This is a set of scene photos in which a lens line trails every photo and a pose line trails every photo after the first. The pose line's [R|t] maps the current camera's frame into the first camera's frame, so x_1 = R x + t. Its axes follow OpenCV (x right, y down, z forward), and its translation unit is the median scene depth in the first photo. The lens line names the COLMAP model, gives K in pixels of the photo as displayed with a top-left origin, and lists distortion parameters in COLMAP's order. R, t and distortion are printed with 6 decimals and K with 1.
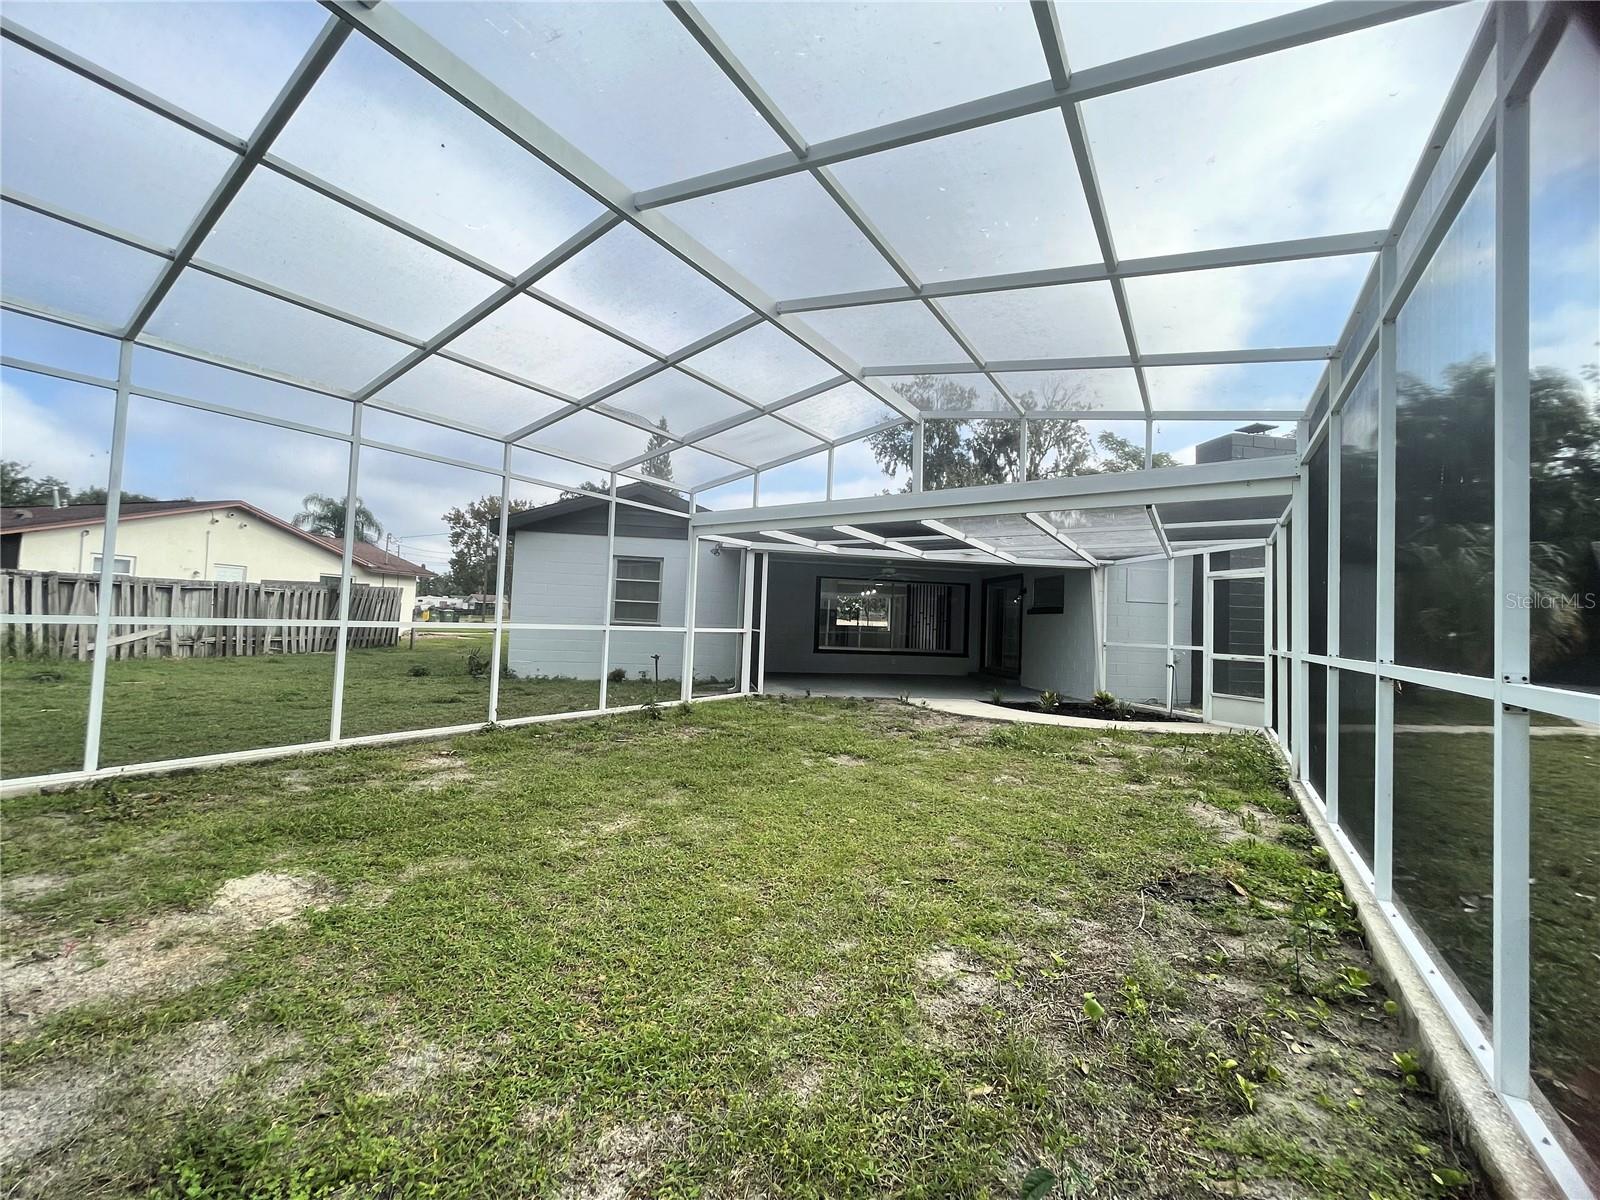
lens RADIAL K [[638.6, 0, 800.0], [0, 638.6, 600.0], [0, 0, 1]] dist [-0.000282, -0.000370]
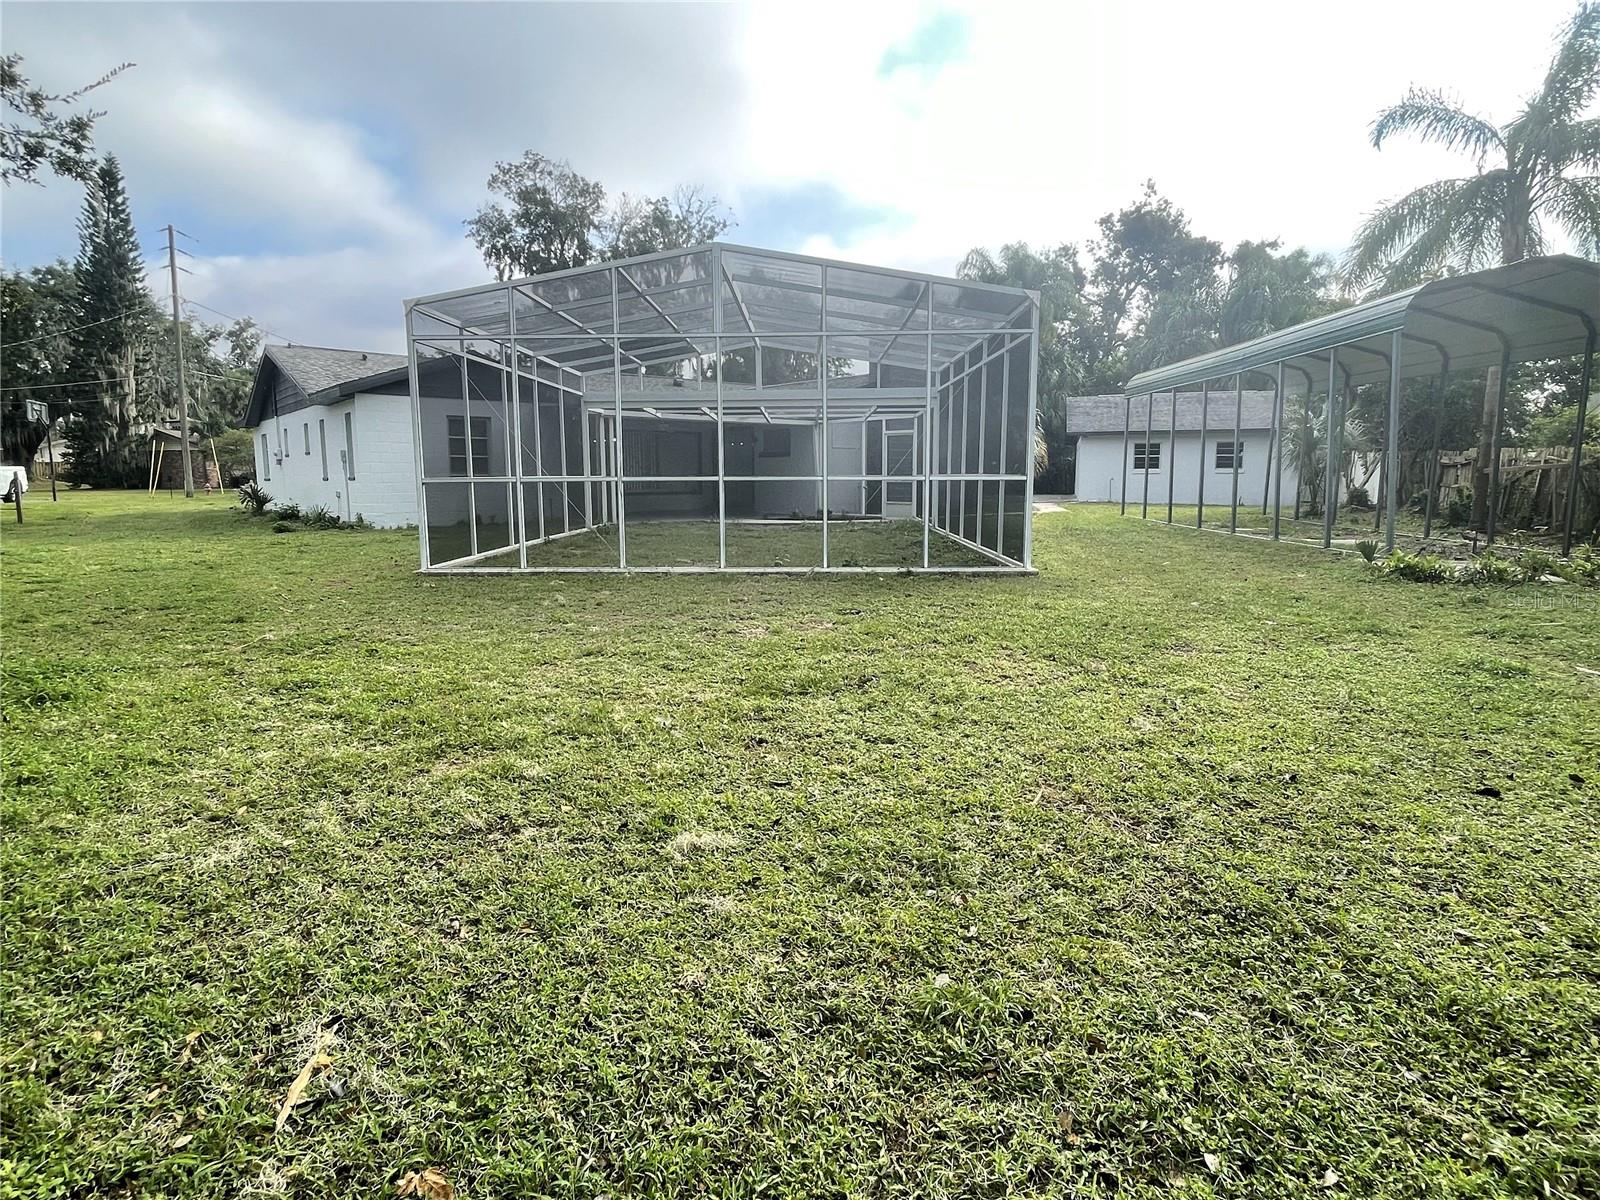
lens RADIAL K [[853.5, 0, 800.0], [0, 853.5, 600.0], [0, 0, 1]] dist [-0.000081, -0.000067]
pose [[0.848026, -0.111104, 0.518178, -0.434528], [0.011402, 0.981376, 0.191759, -0.021655], [-0.529832, -0.156708, 0.833499, -0.472645]]
